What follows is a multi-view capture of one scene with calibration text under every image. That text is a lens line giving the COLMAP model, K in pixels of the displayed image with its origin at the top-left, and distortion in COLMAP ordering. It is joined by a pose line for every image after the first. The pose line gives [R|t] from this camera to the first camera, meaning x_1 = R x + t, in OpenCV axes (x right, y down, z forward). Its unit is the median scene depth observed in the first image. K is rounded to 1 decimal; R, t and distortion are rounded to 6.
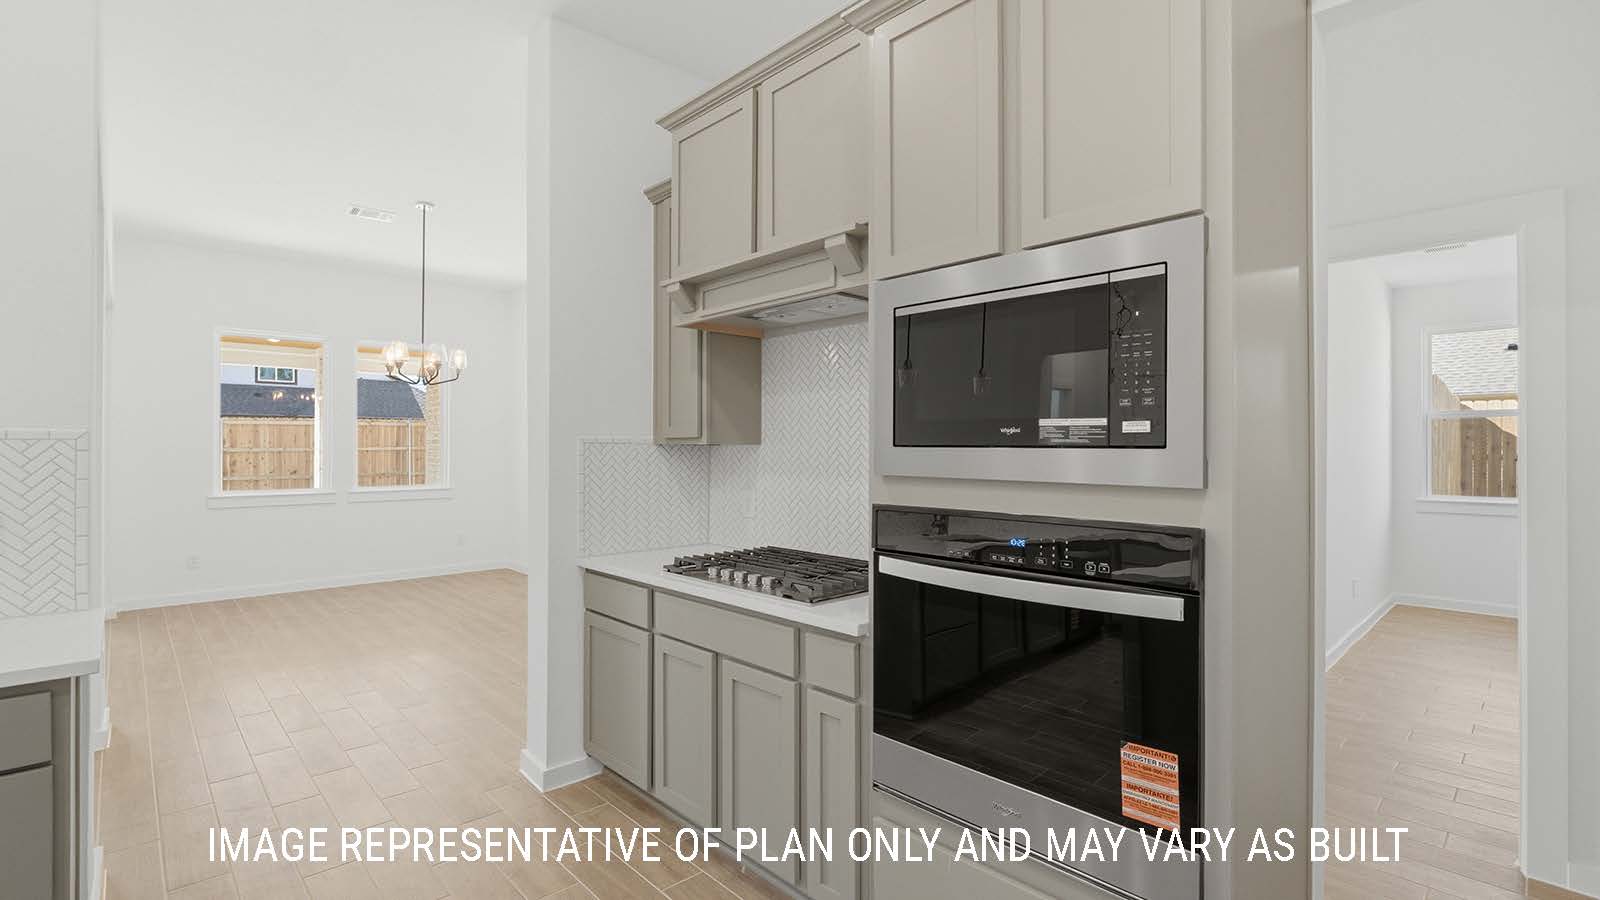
lens RADIAL K [[728.0, 0, 792.3], [0, 728.0, 448.9], [0, 0, 1]] dist [0.000730, 0.000210]
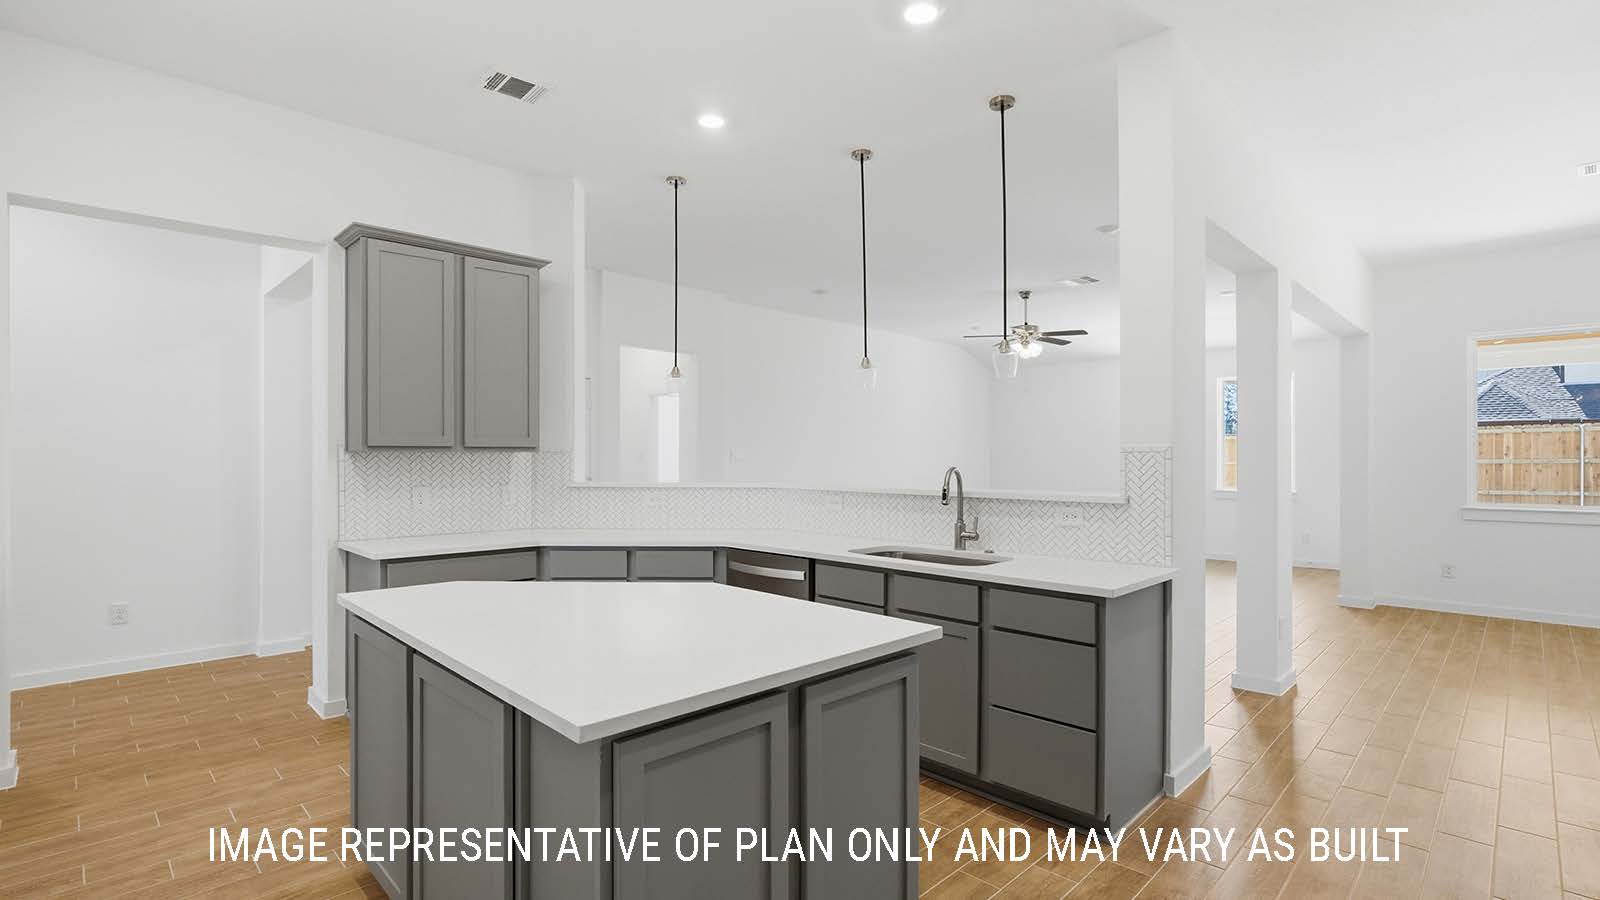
lens RADIAL K [[728.0, 0, 792.3], [0, 728.0, 448.9], [0, 0, 1]] dist [0.000730, 0.000210]
pose [[0.029660, -0.011654, -0.999492, 0.512731], [-0.003004, 0.999926, -0.011748, 0.001495], [0.999556, 0.003351, 0.029622, 0.213500]]
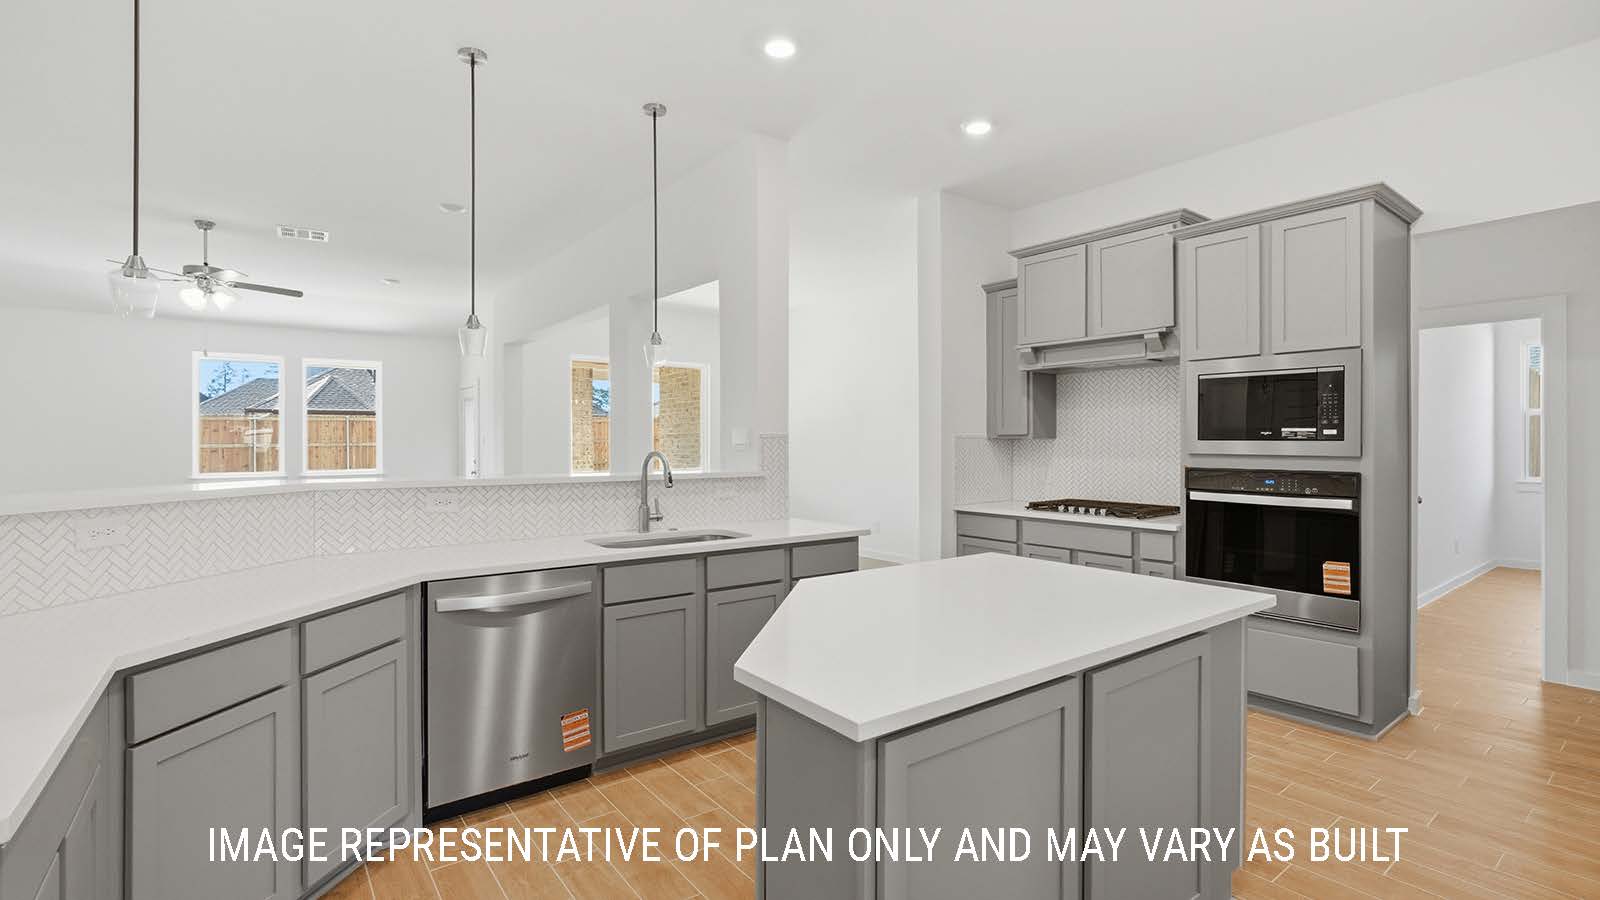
lens RADIAL K [[726.6, 0, 801.5], [0, 726.6, 442.2], [0, 0, 1]] dist [-0.000454, 0.000136]
pose [[0.995124, -0.002725, -0.098596, -0.778285], [0.002846, 0.999995, 0.001079, -0.002654], [0.098592, -0.001355, 0.995127, -1.183368]]
